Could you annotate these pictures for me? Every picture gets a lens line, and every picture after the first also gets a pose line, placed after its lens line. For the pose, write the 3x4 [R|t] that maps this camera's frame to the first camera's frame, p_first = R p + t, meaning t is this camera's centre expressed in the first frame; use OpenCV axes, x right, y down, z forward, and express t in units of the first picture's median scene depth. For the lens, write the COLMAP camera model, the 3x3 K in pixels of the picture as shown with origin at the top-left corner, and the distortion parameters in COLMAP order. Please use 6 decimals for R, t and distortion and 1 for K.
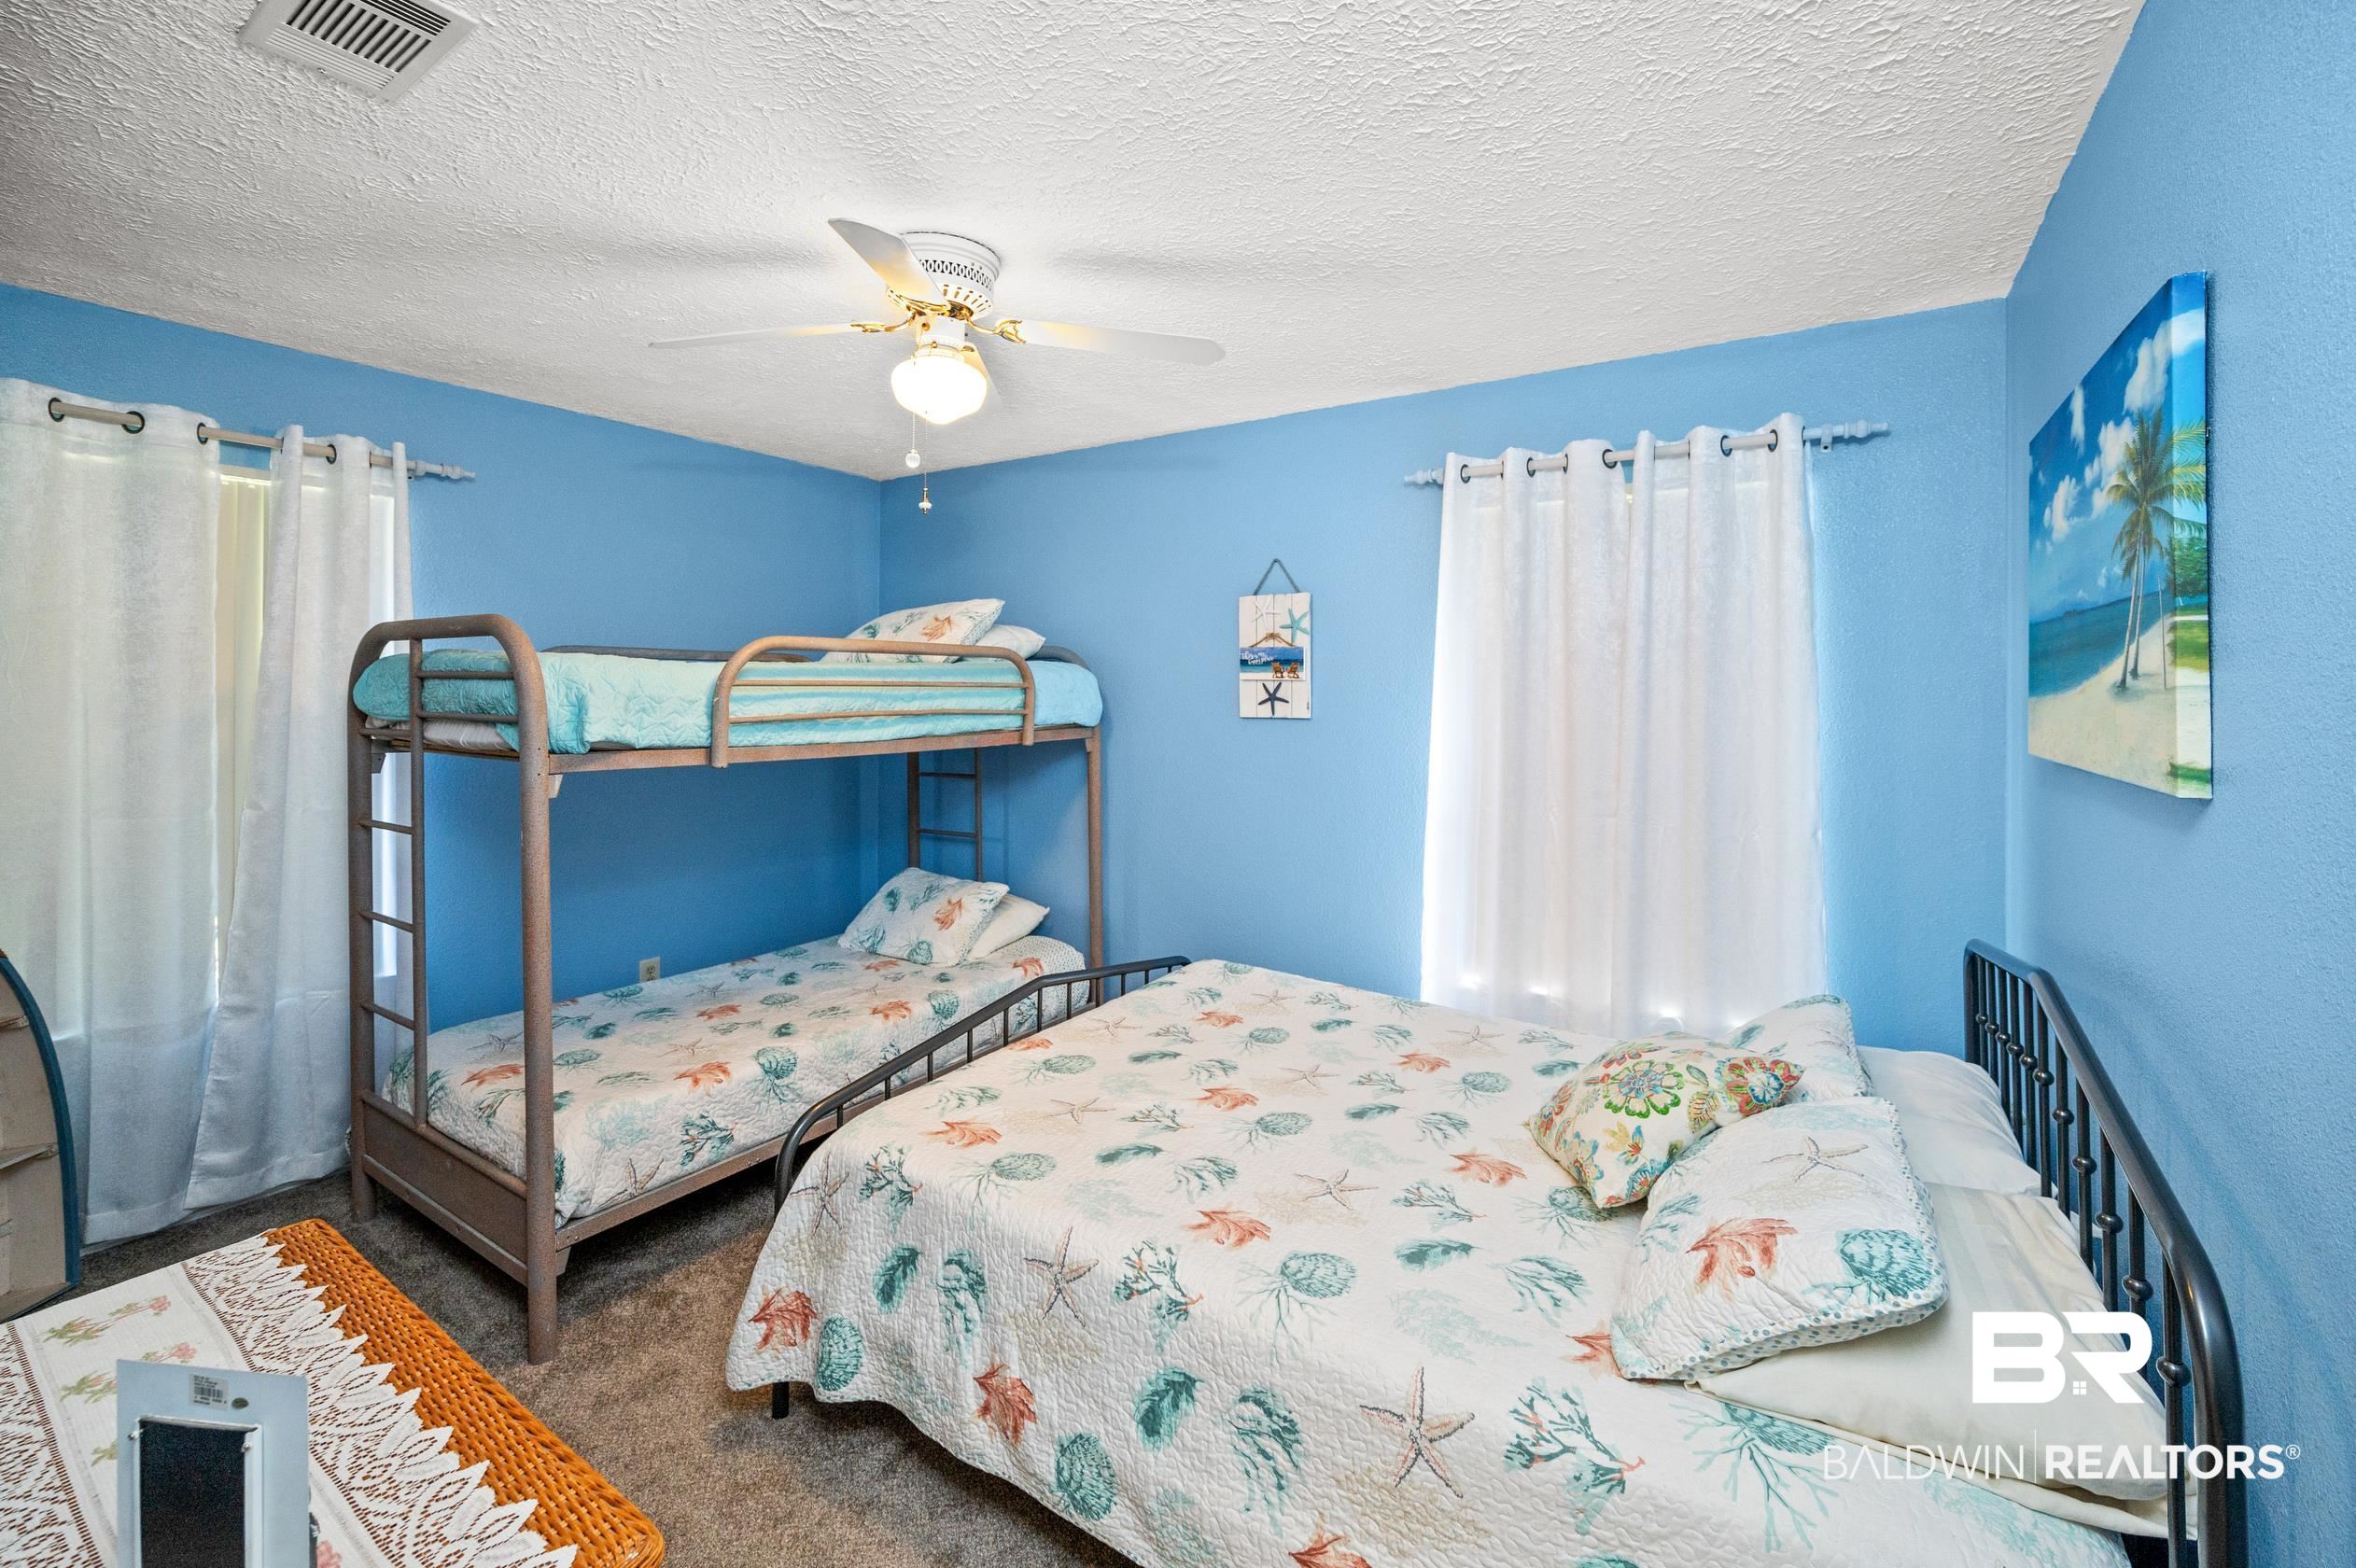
lens RADIAL K [[955.0, 0, 1183.1], [0, 955.0, 682.4], [0, 0, 1]] dist [-0.001328, -0.000249]
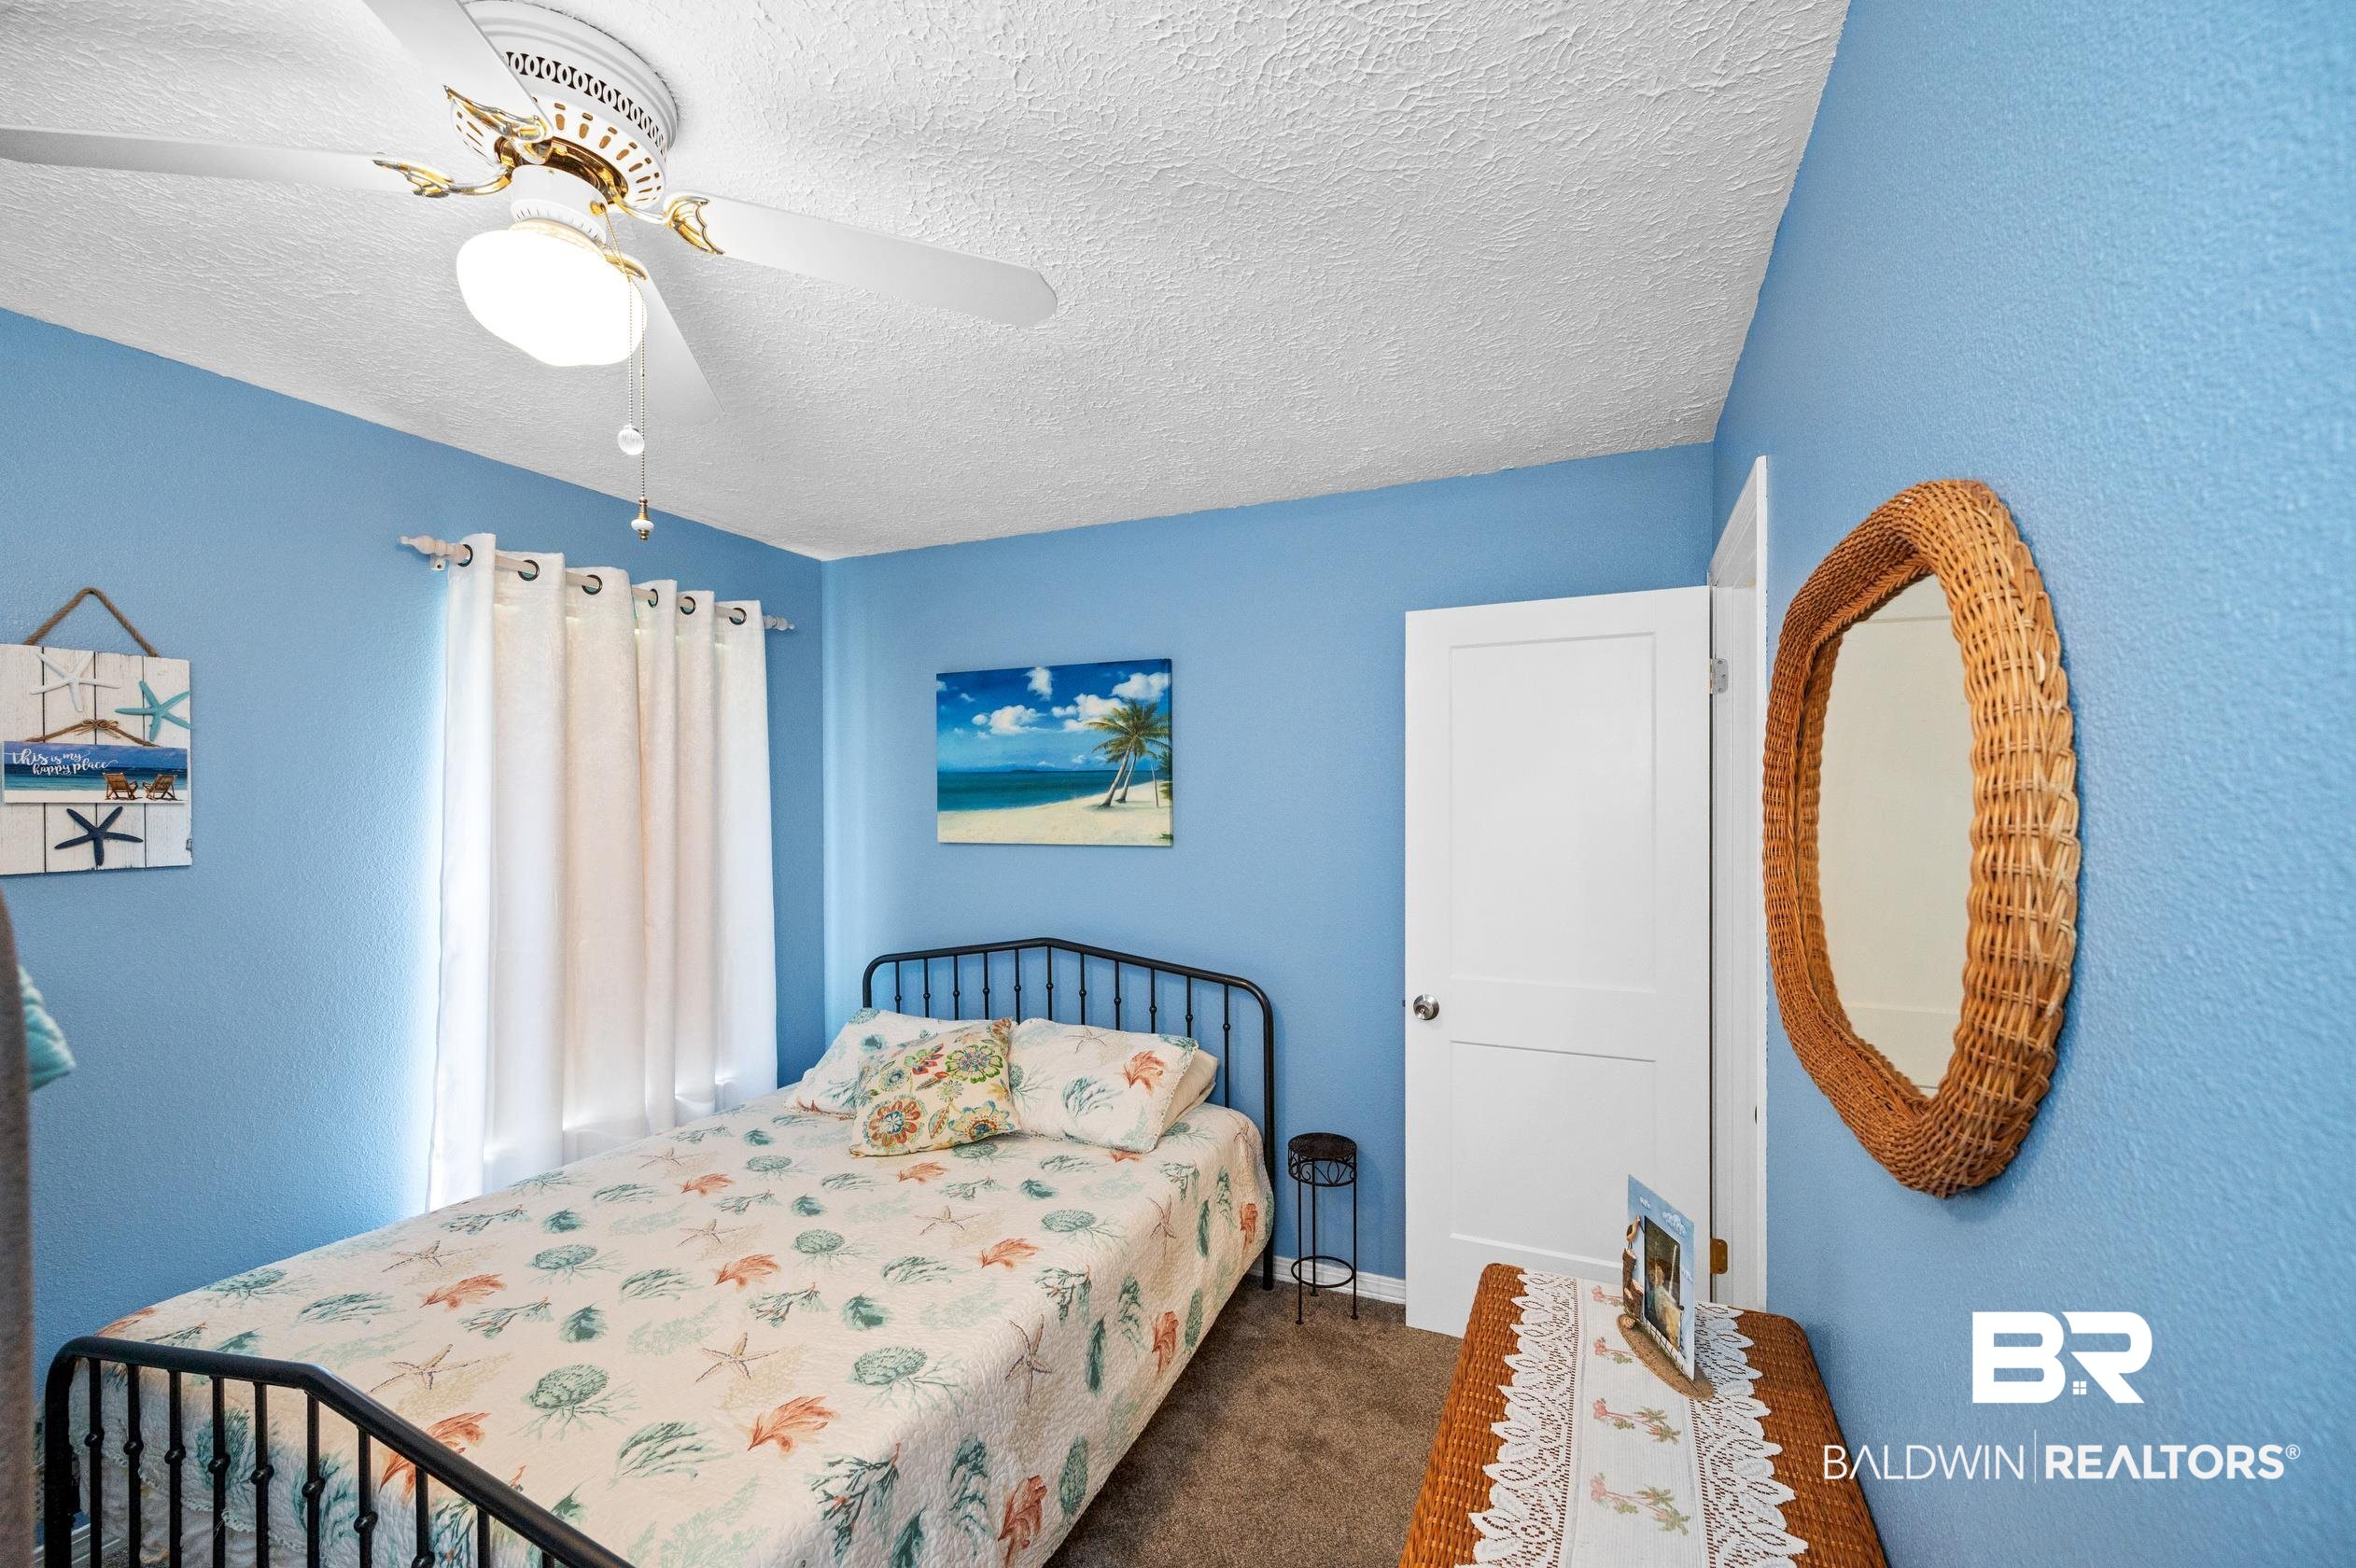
lens RADIAL K [[959.0, 0, 1167.9], [0, 959.0, 792.9], [0, 0, 1]] dist [-0.003543, 0.000274]
pose [[-0.148833, 0.004893, 0.988850, -0.756830], [-0.001024, 0.999986, -0.005102, -0.008426], [-0.988862, -0.001771, -0.148826, 0.619265]]
